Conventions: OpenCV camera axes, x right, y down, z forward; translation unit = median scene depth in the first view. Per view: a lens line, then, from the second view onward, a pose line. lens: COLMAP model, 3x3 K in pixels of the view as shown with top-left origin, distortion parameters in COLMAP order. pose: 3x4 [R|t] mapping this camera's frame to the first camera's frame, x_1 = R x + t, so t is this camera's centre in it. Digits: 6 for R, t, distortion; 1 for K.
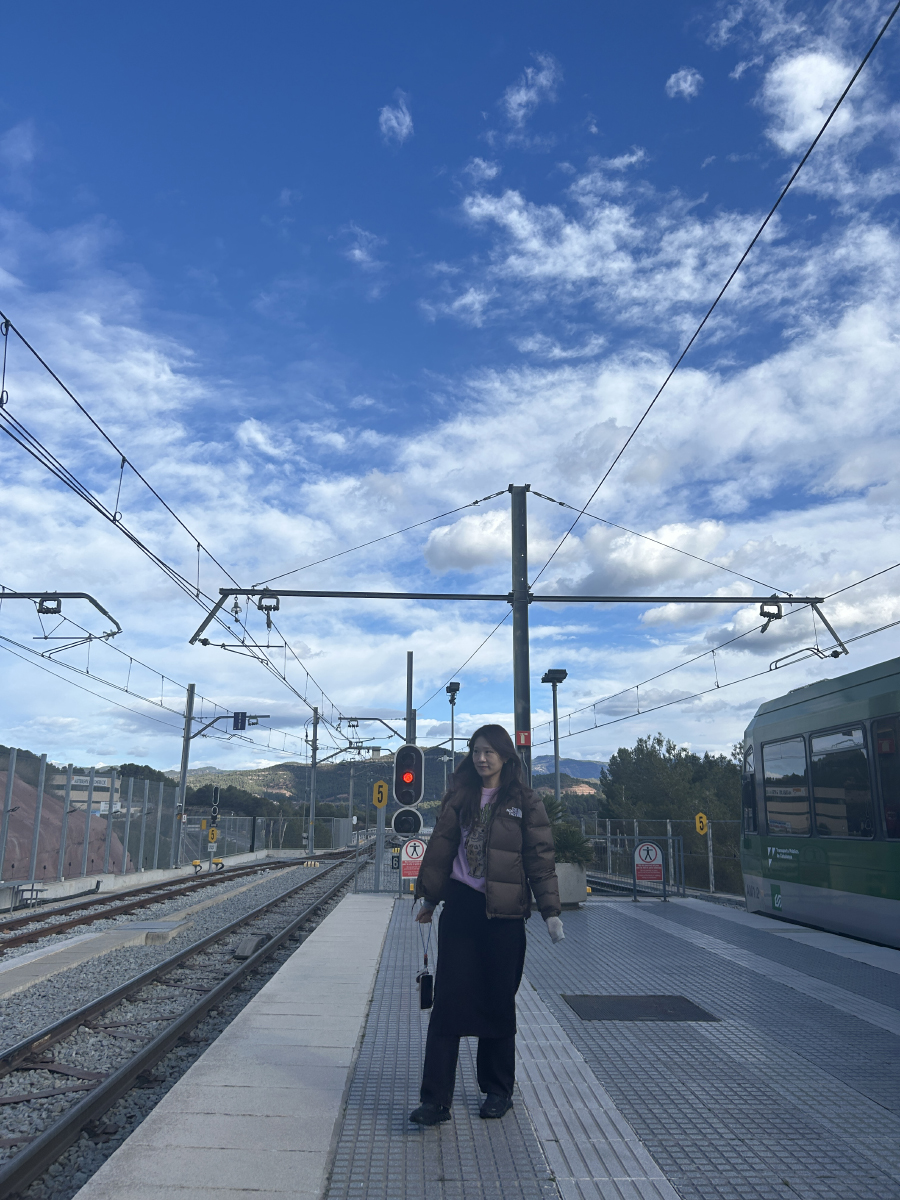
lens RADIAL K [[906.0, 0, 436.6], [0, 906.0, 611.3], [0, 0, 1]] dist [0.060772, -0.032375]
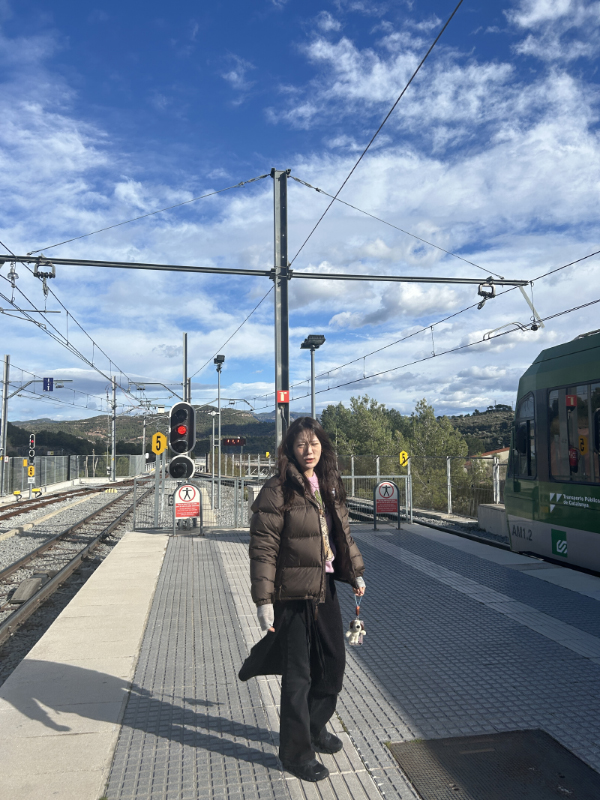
lens RADIAL K [[597.6, 0, 301.5], [0, 597.6, 406.9], [0, 0, 1]] dist [0.047676, -0.050288]
pose [[0.987392, -0.005408, 0.158203, -0.000780], [-0.018806, 0.988330, 0.151163, 0.038650], [-0.157175, -0.152232, 0.975767, 0.253157]]
